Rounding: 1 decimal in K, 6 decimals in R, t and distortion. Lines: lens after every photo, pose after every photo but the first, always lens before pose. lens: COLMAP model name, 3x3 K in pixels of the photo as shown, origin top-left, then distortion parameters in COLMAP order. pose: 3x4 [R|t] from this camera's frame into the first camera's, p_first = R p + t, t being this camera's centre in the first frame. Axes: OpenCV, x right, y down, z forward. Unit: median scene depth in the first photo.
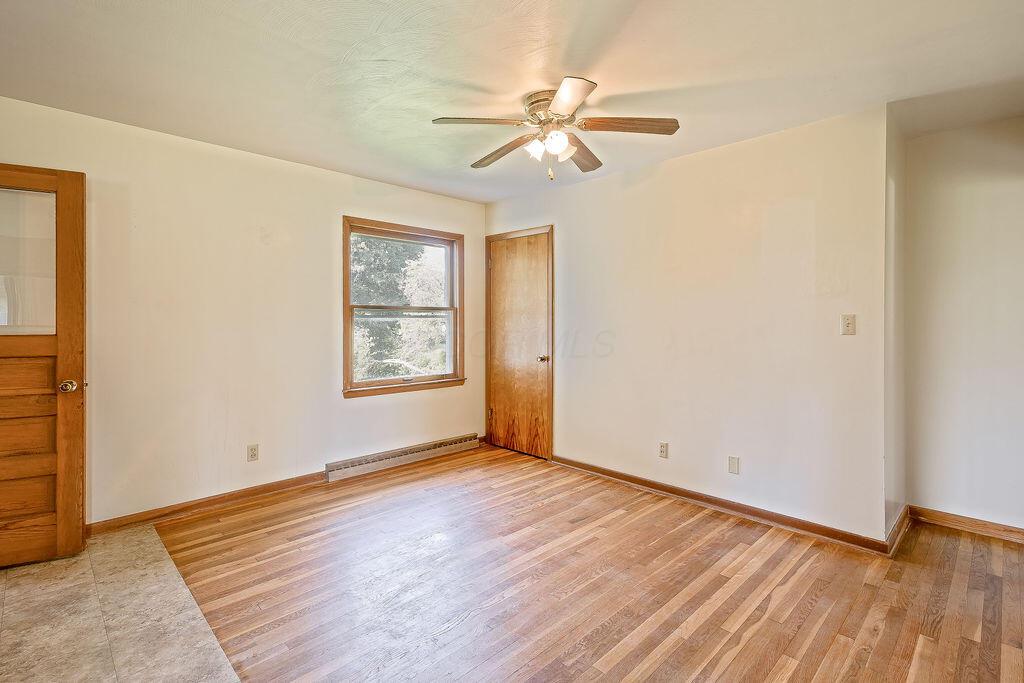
lens RADIAL K [[481.5, 0, 515.3], [0, 481.5, 322.3], [0, 0, 1]] dist [0.002734, 0.000509]
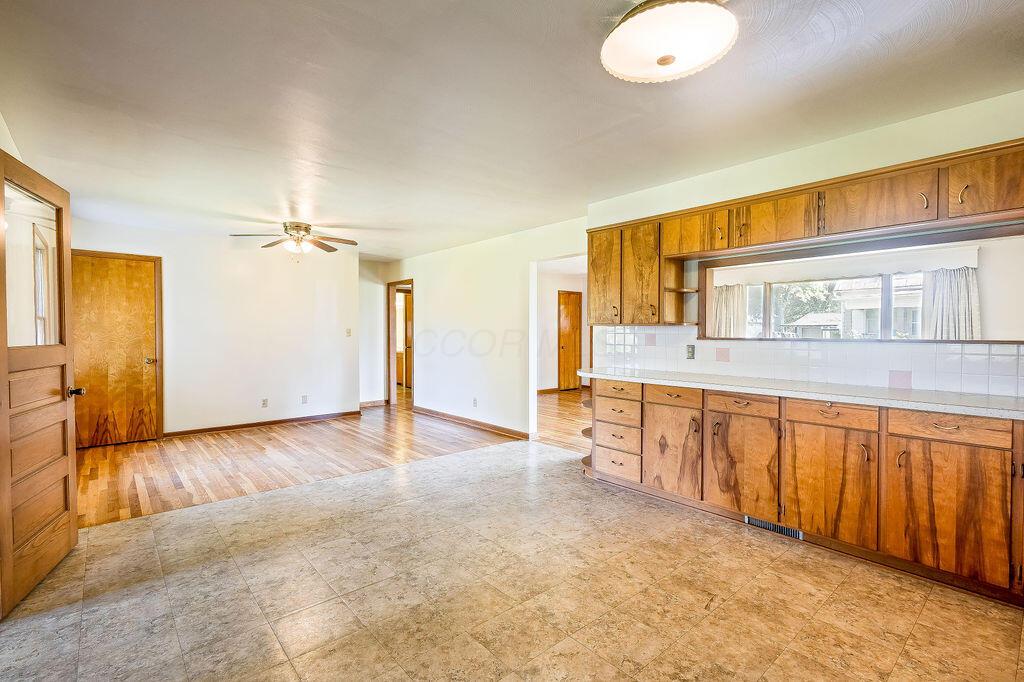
lens RADIAL K [[464.7, 0, 512.0], [0, 464.7, 341.0], [0, 0, 1]] dist [0.001329, -0.000390]
pose [[0.065471, -0.022387, 0.997603, -1.207959], [0.003897, 0.999746, 0.022180, -0.000414], [-0.997847, 0.002436, 0.065542, -0.031305]]
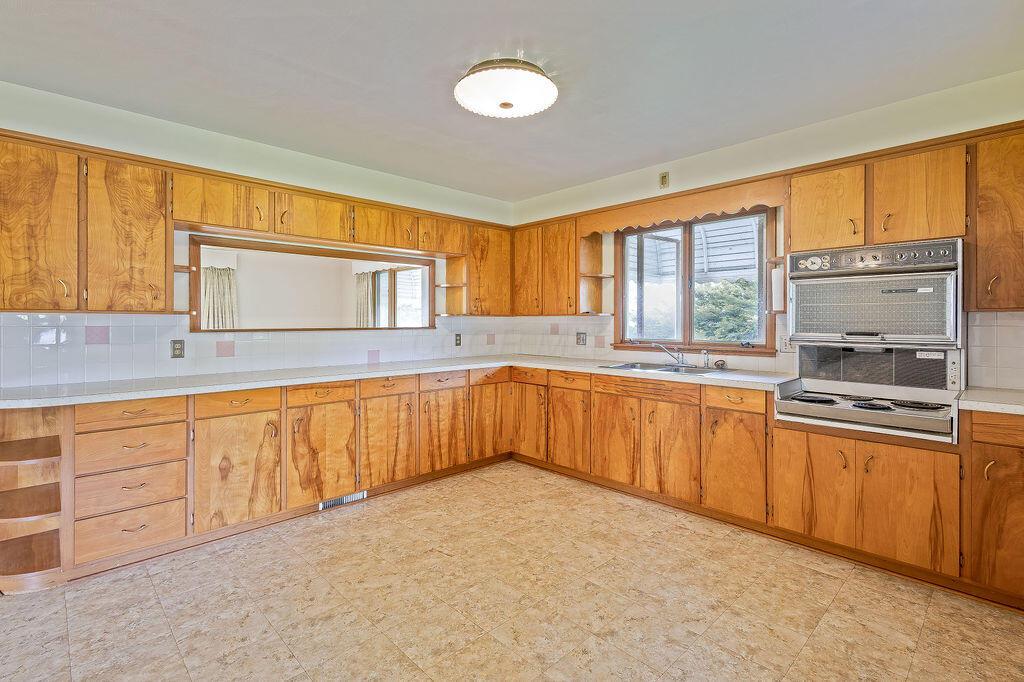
lens RADIAL K [[477.5, 0, 513.1], [0, 477.5, 322.5], [0, 0, 1]] dist [0.000152, 0.000054]
pose [[-0.999957, -0.000555, 0.009208, -0.759673], [-0.000495, 0.999979, 0.006508, -0.002429], [-0.009211, 0.006503, -0.999936, 0.425978]]
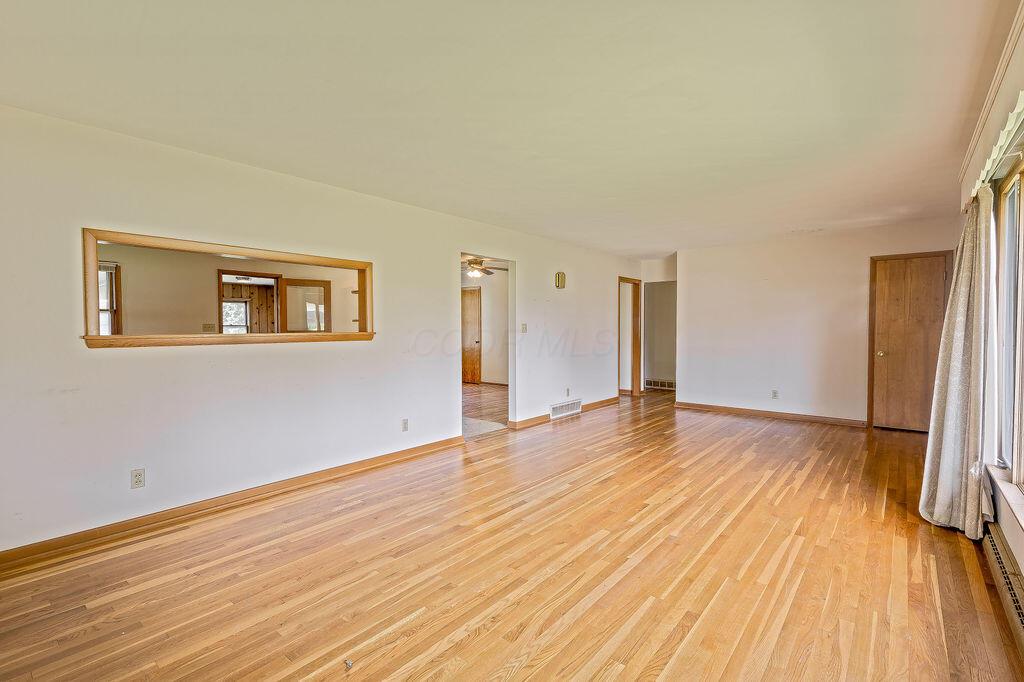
lens RADIAL K [[436.2, 0, 512.0], [0, 436.2, 341.0], [0, 0, 1]] dist [0.001139, 0.000068]
pose [[0.990722, -0.004910, 0.135814, -0.072246], [0.001451, 0.999672, 0.025552, 0.012078], [-0.135895, -0.025118, 0.990405, -1.312047]]
